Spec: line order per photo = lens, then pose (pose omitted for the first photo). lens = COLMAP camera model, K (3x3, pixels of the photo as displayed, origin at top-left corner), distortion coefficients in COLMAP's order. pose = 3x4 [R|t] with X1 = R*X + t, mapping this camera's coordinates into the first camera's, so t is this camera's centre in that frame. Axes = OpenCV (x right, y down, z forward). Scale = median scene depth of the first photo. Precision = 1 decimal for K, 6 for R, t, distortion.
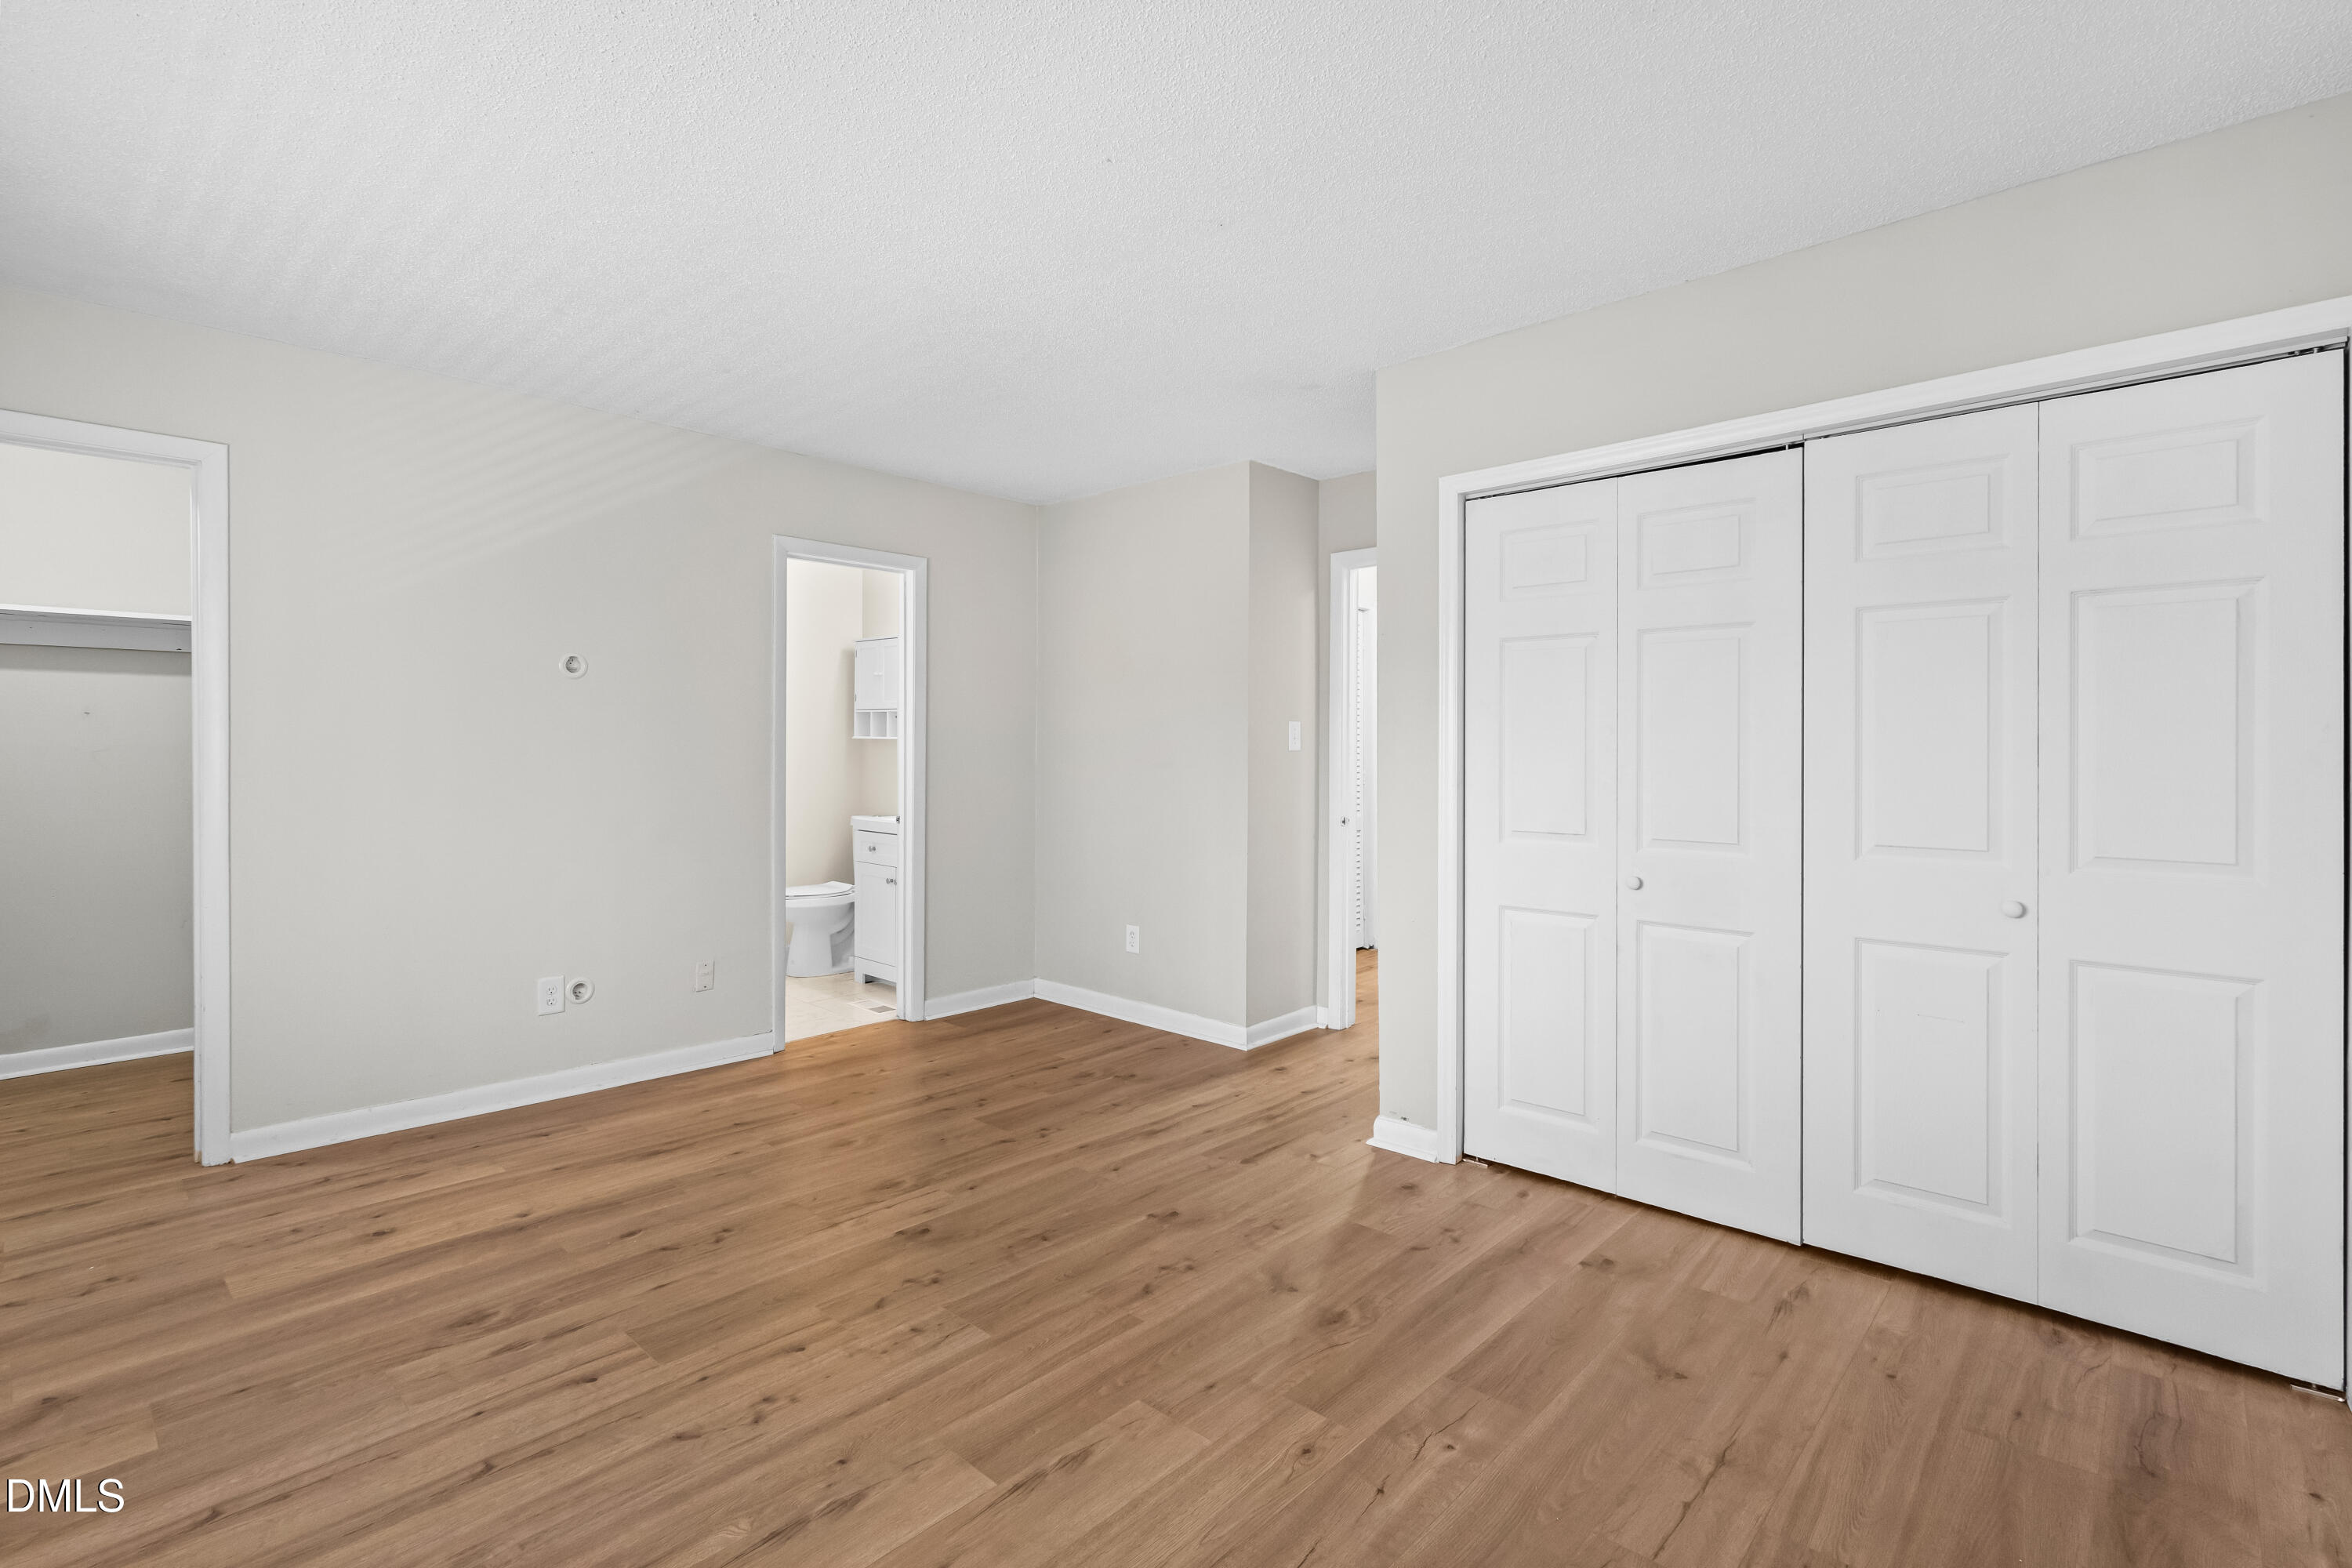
lens RADIAL K [[1080.6, 0, 1169.5], [0, 1080.6, 765.5], [0, 0, 1]] dist [-0.000811, 0.000673]
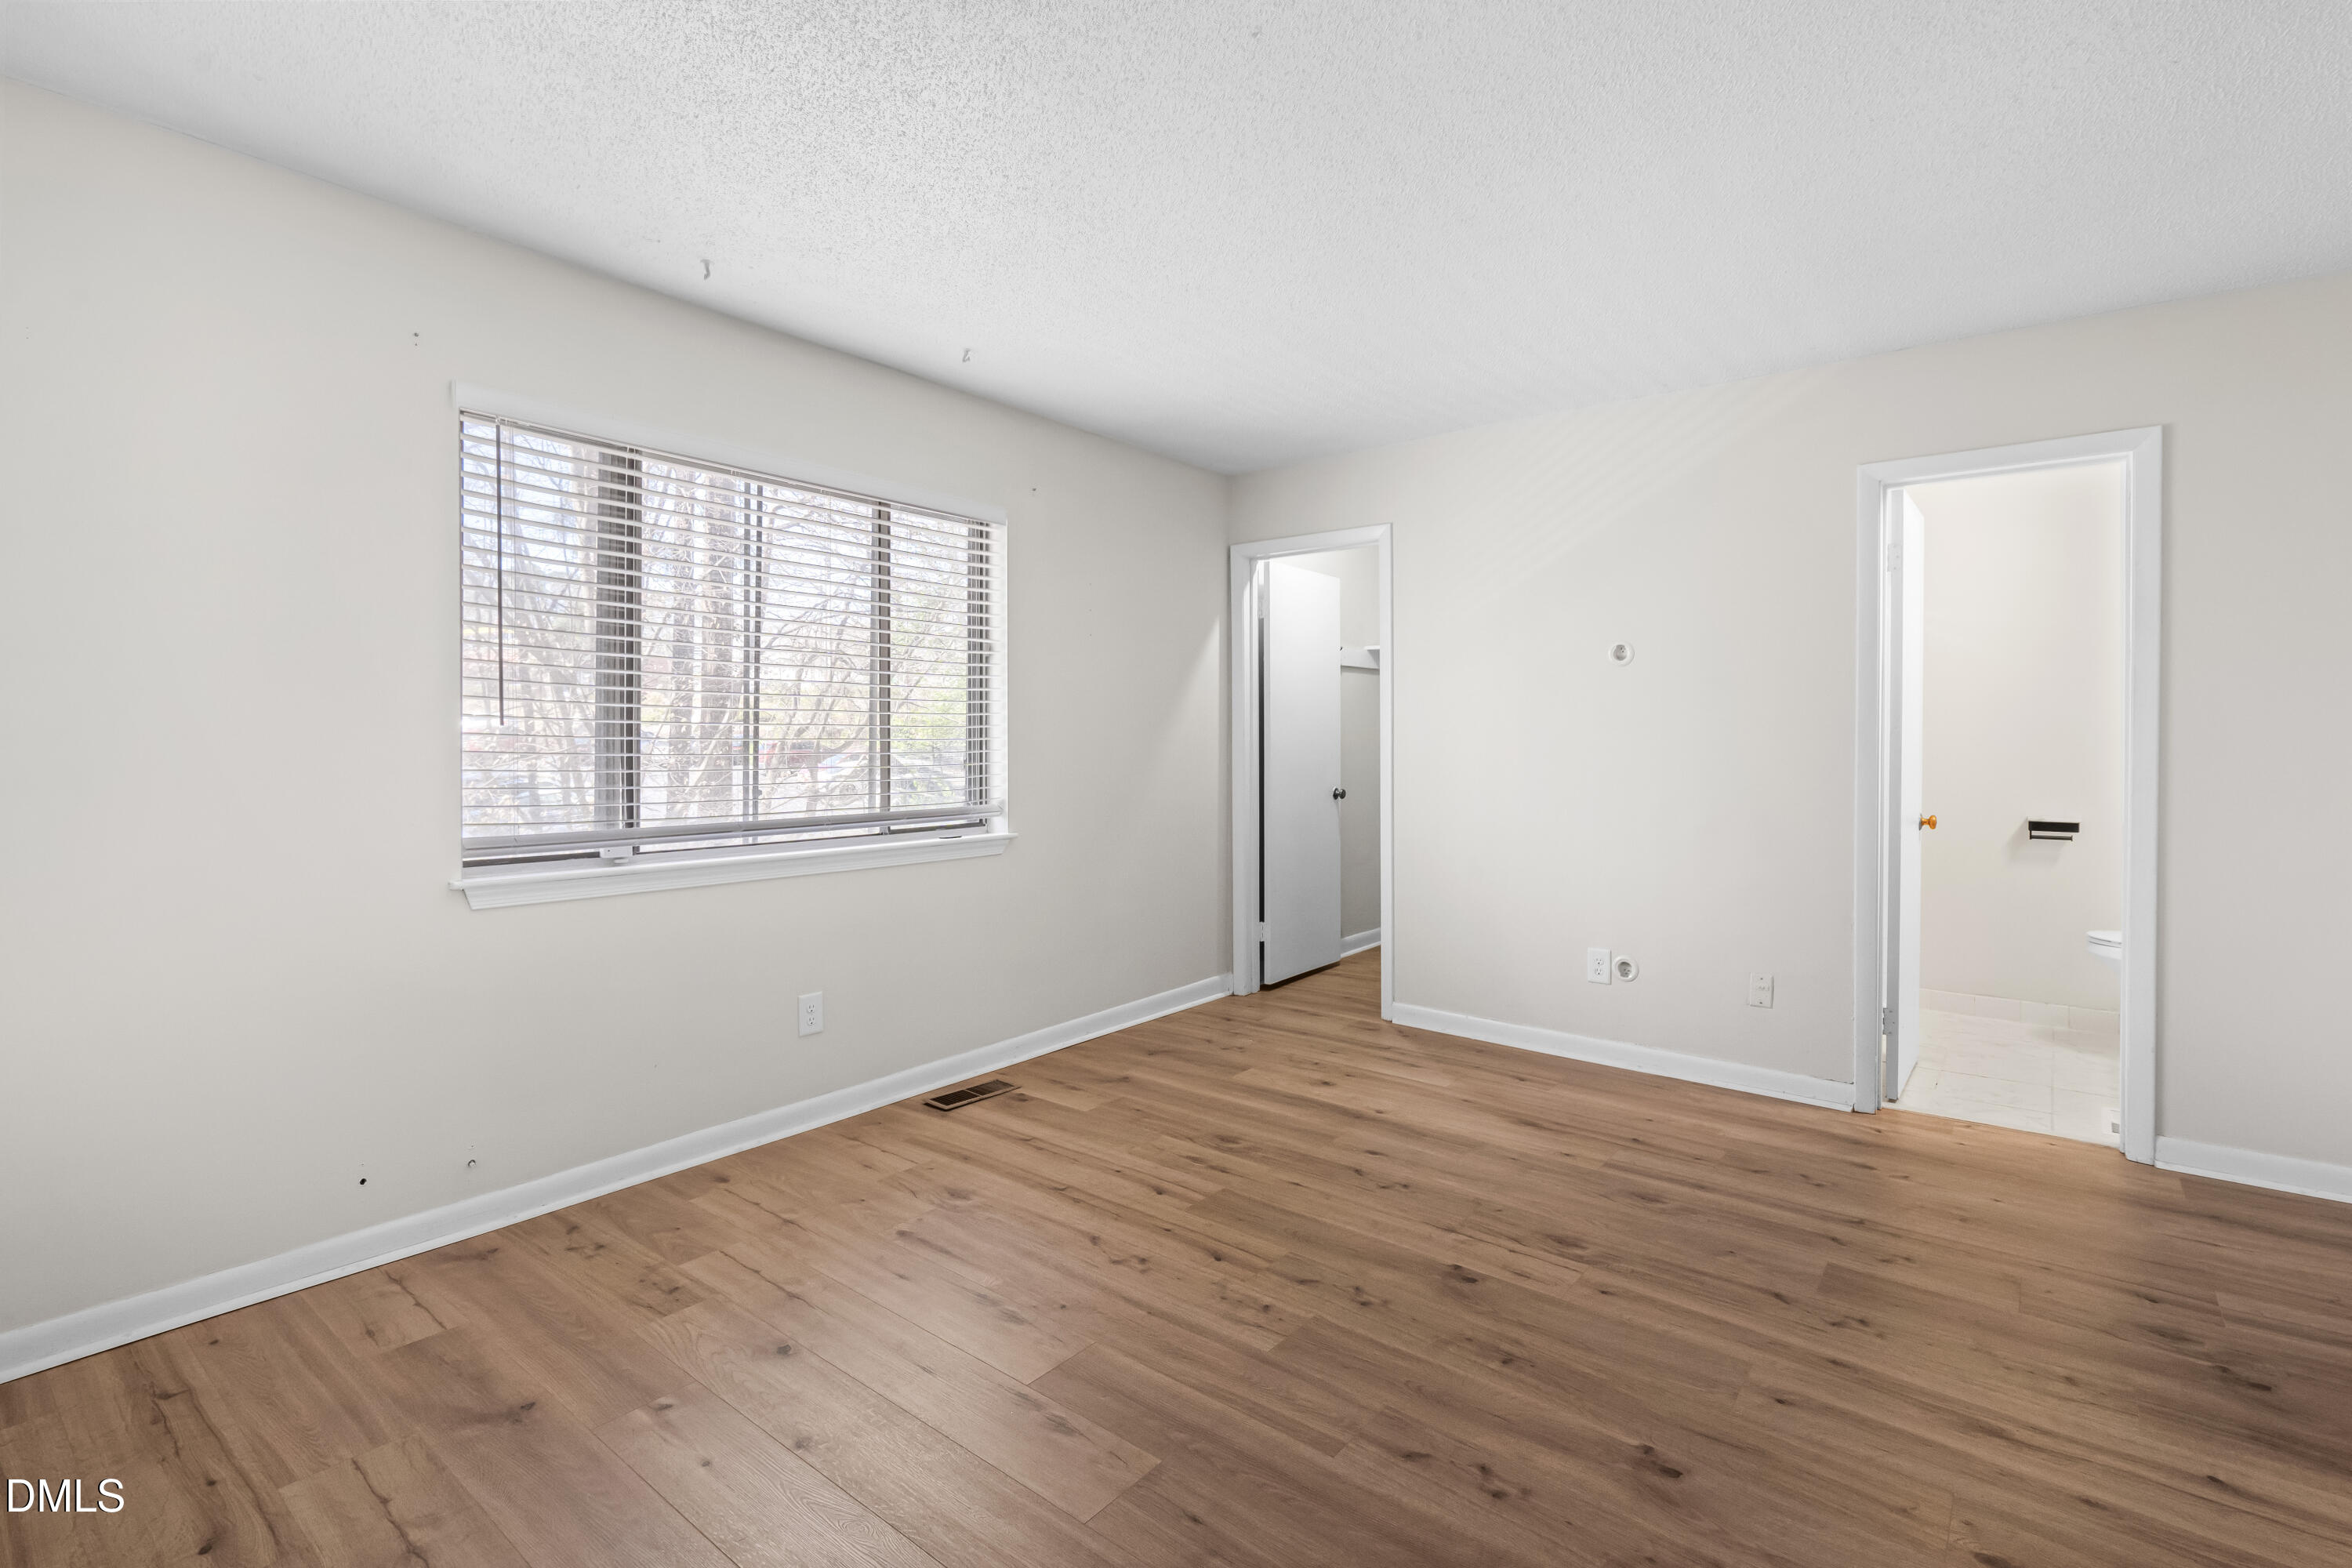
lens RADIAL K [[1088.0, 0, 1179.7], [0, 1088.0, 733.8], [0, 0, 1]] dist [-0.003820, -0.000082]
pose [[0.063451, -0.006251, -0.997965, 0.611782], [-0.010841, 0.999917, -0.006953, -0.004549], [0.997926, 0.011260, 0.063378, 0.668406]]
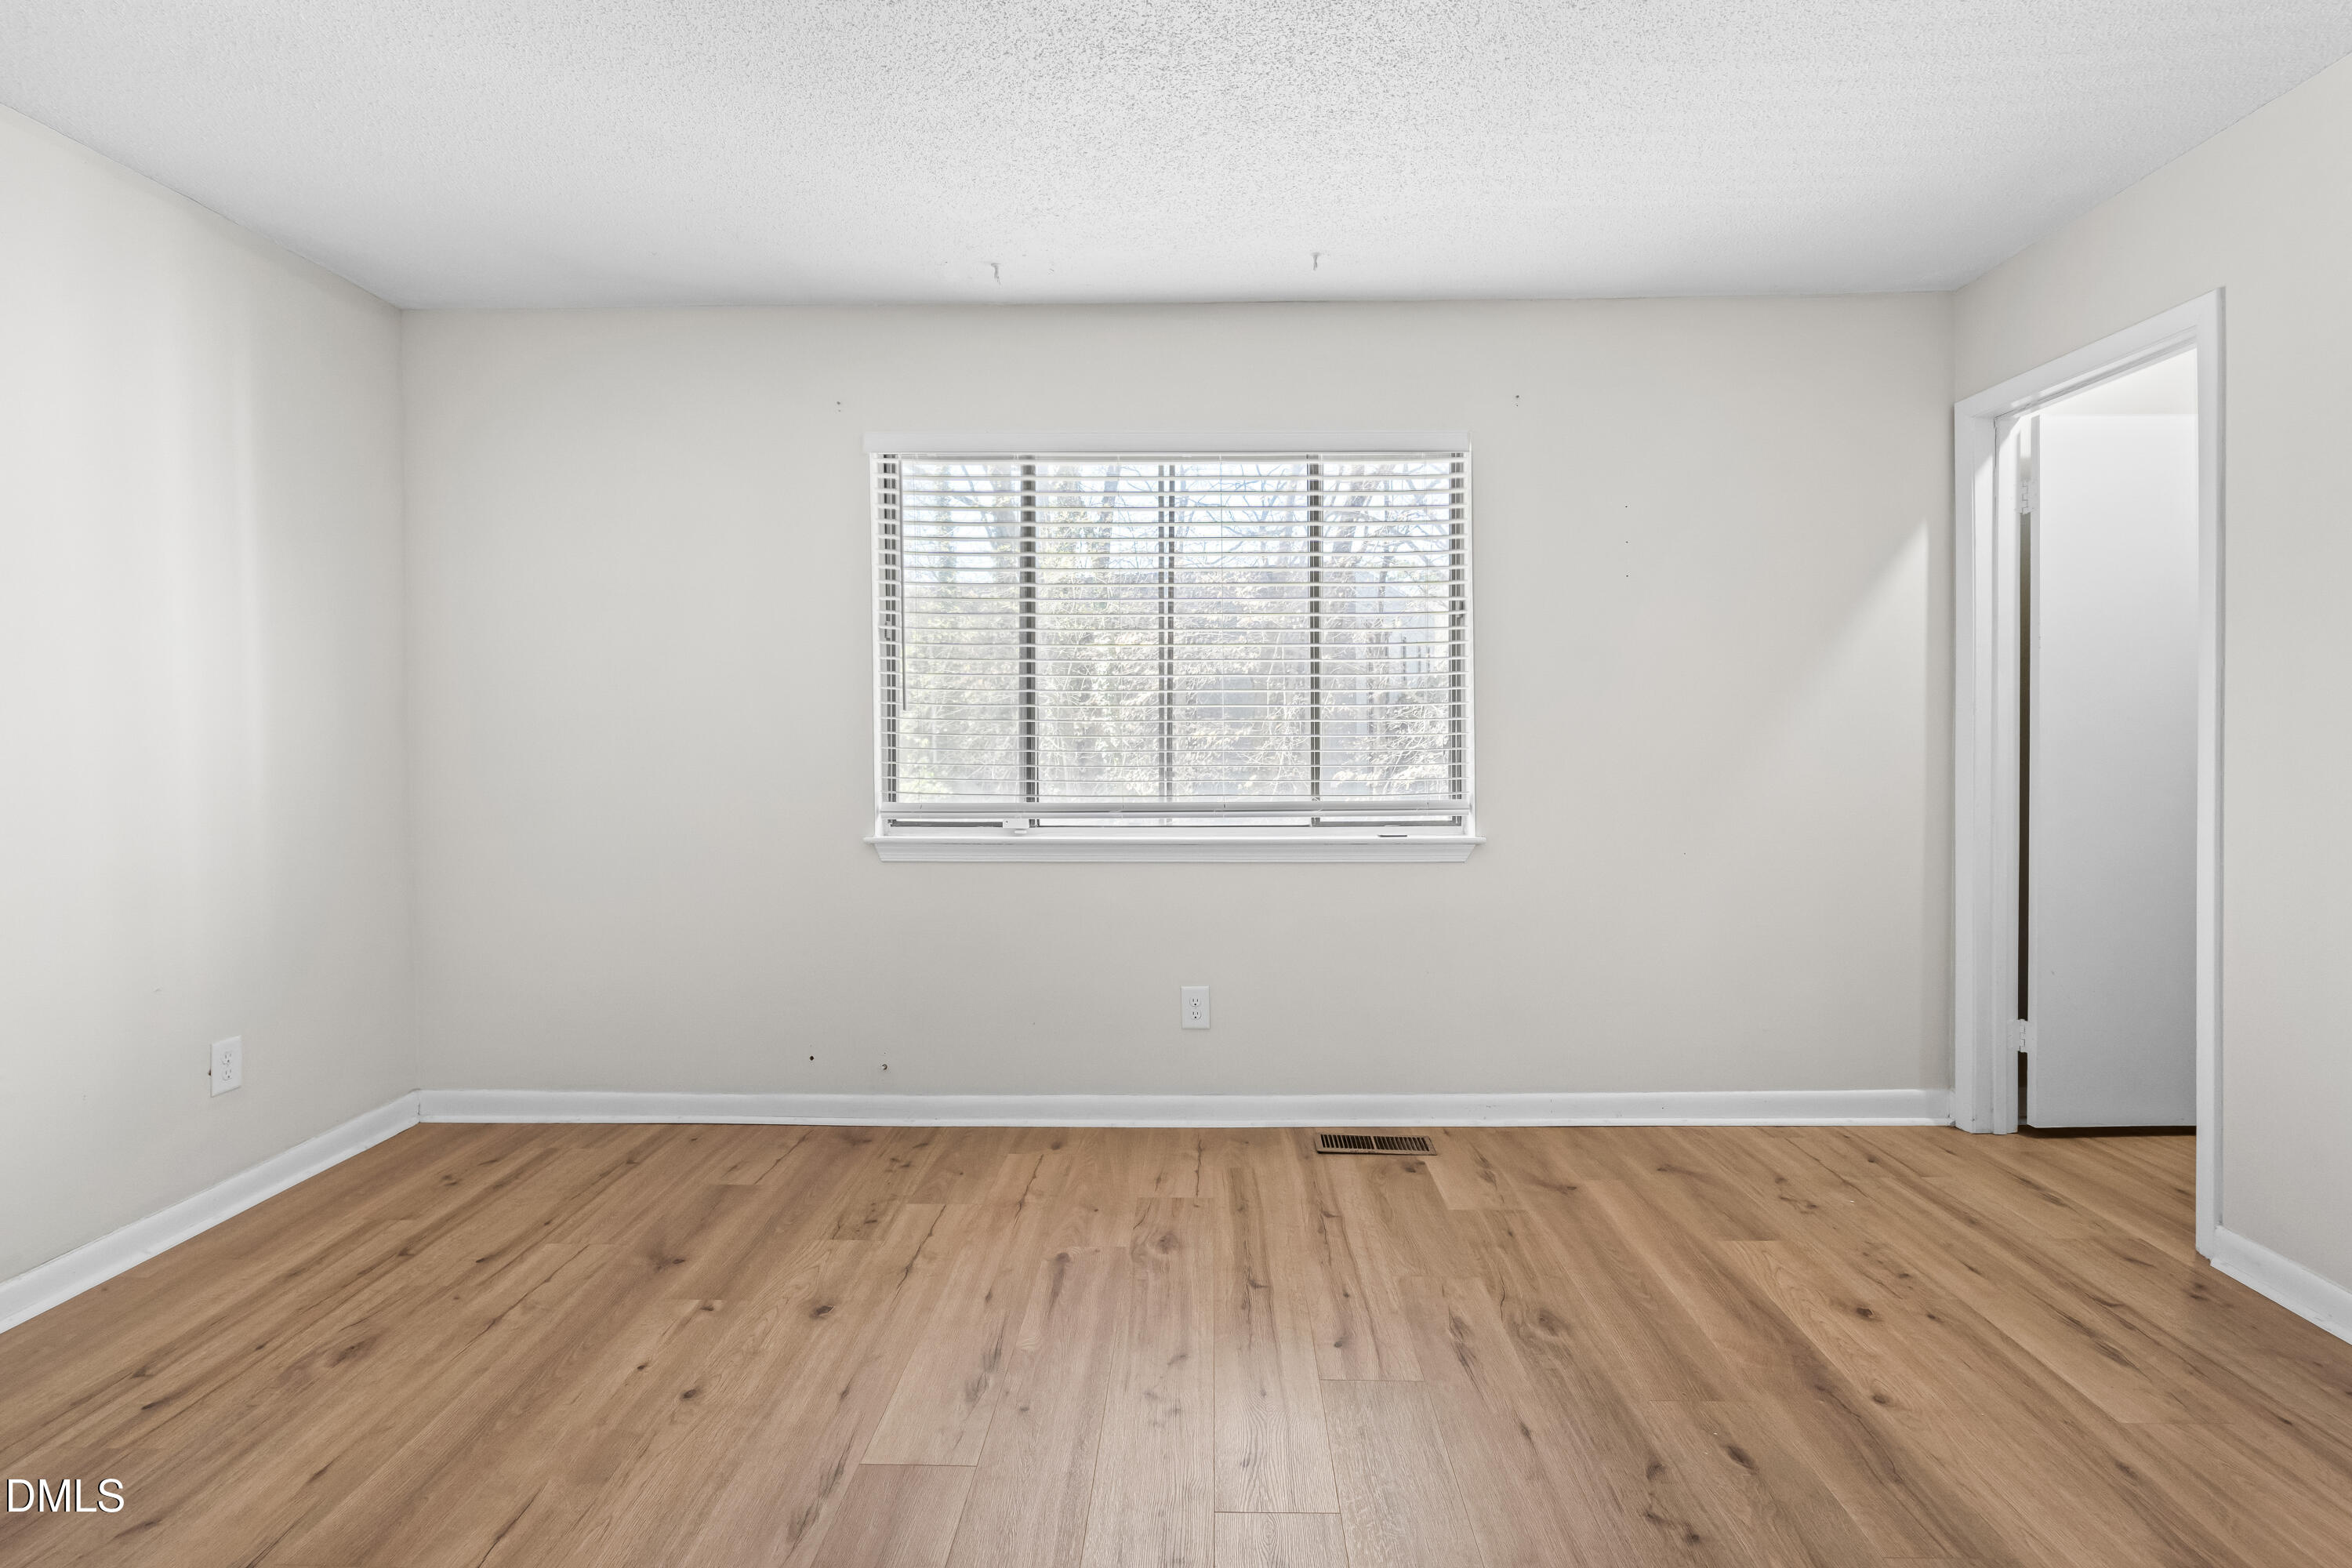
lens RADIAL K [[1088.0, 0, 1179.7], [0, 1088.0, 733.8], [0, 0, 1]] dist [-0.003820, -0.000082]
pose [[-0.761528, 0.005115, -0.648111, 0.154732], [-0.000641, 0.999962, 0.008646, 0.001869], [0.648131, 0.007000, -0.761497, 1.190006]]
